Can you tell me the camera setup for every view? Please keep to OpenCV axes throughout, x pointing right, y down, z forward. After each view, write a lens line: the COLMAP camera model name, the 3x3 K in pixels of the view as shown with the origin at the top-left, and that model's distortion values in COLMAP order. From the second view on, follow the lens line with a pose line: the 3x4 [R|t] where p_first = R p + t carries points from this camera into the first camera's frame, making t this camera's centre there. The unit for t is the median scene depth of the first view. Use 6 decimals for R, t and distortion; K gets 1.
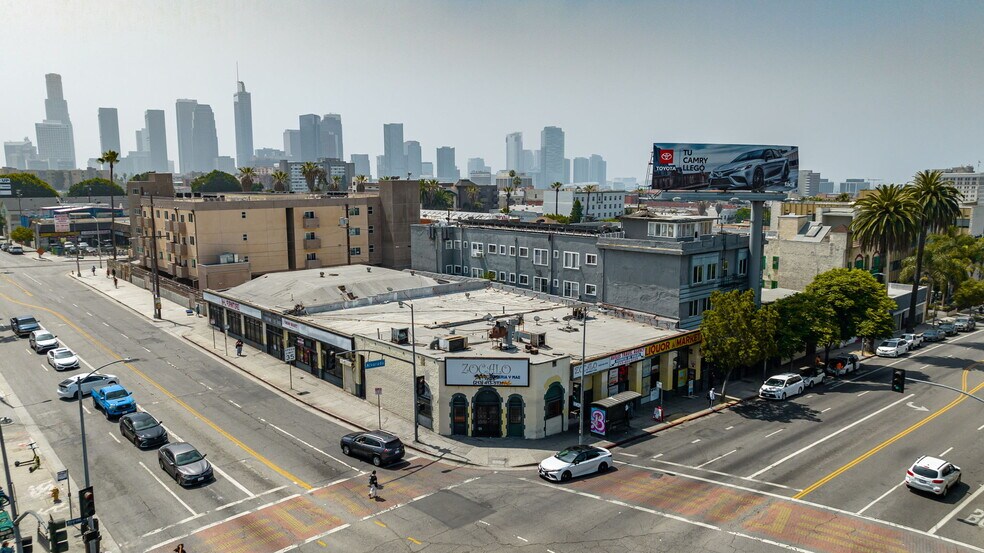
lens RADIAL K [[693.2, 0, 492.0], [0, 693.2, 276.5], [0, 0, 1]] dist [-0.032595, 0.034582]
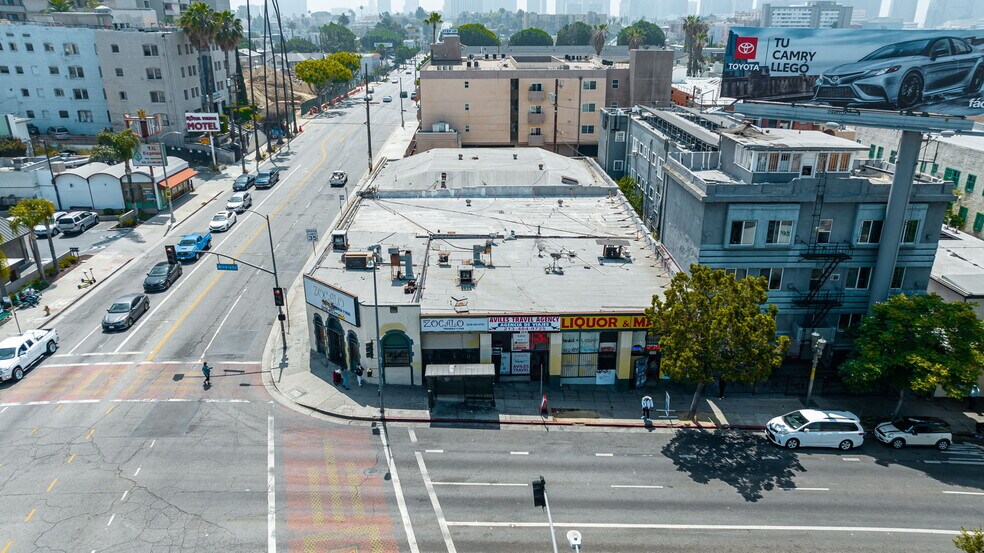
lens RADIAL K [[693.2, 0, 492.0], [0, 693.2, 276.5], [0, 0, 1]] dist [-0.032595, 0.034582]
pose [[0.758509, 0.228213, -0.610396, 0.511257], [-0.092240, 0.964843, 0.246111, -0.101042], [0.645102, -0.130375, 0.752892, 0.312605]]
